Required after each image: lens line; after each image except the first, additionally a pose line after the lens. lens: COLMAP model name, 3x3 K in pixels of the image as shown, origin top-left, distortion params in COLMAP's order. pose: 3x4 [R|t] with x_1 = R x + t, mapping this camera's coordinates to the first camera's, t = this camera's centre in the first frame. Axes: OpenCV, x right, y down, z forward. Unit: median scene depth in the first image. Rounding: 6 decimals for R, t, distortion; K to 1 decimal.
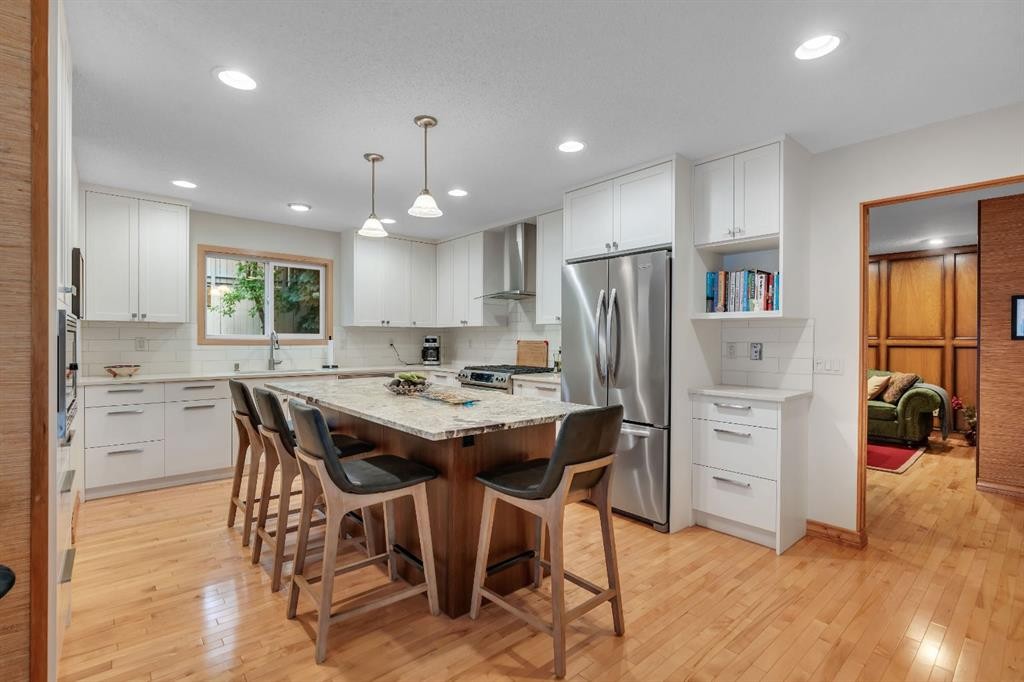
lens RADIAL K [[465.4, 0, 511.2], [0, 465.4, 342.6], [0, 0, 1]] dist [-0.019338, -0.000302]
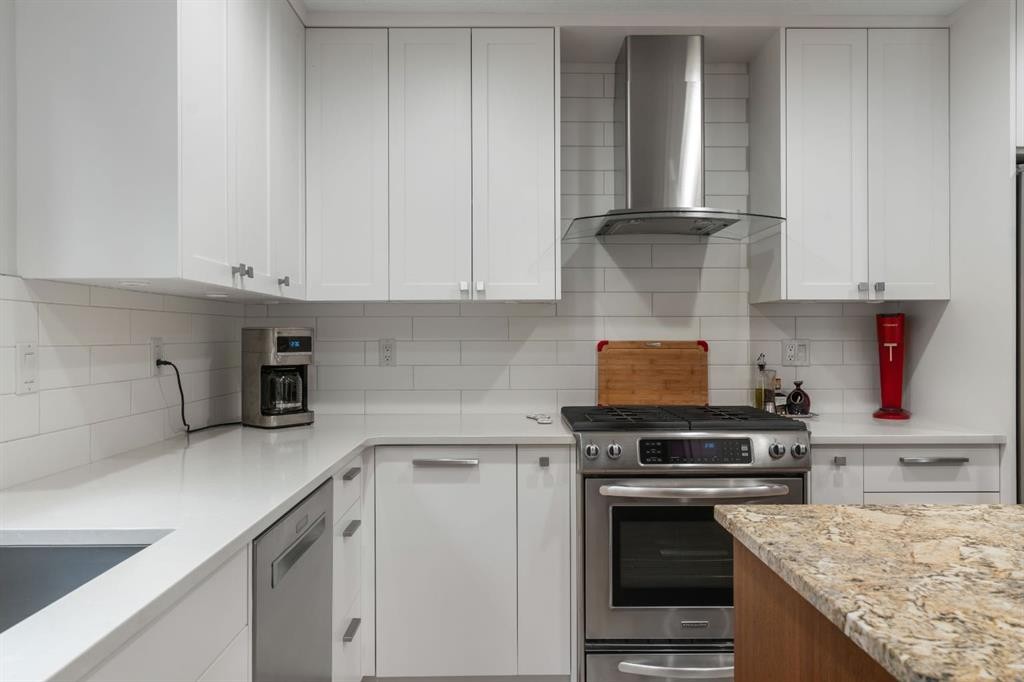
lens RADIAL K [[693.2, 0, 513.2], [0, 693.2, 336.8], [0, 0, 1]] dist [-0.005389, 0.000373]
pose [[0.648545, -0.001117, 0.761176, -0.936000], [0.010415, 0.999918, -0.007406, -0.010097], [-0.761105, 0.012730, 0.648504, 1.361444]]
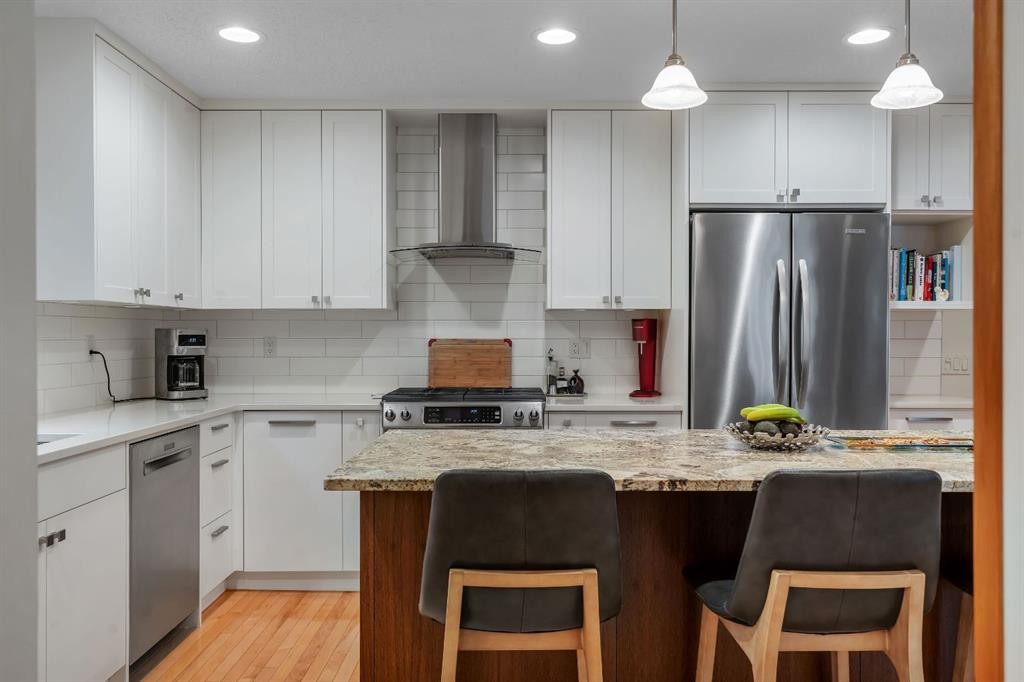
lens RADIAL K [[763.4, 0, 508.9], [0, 763.4, 339.6], [0, 0, 1]] dist [0.003077, 0.001553]
pose [[0.658121, -0.003634, 0.752904, -1.114162], [0.007957, 0.999966, -0.002129, -0.003293], [-0.752870, 0.007392, 0.658127, 0.768254]]
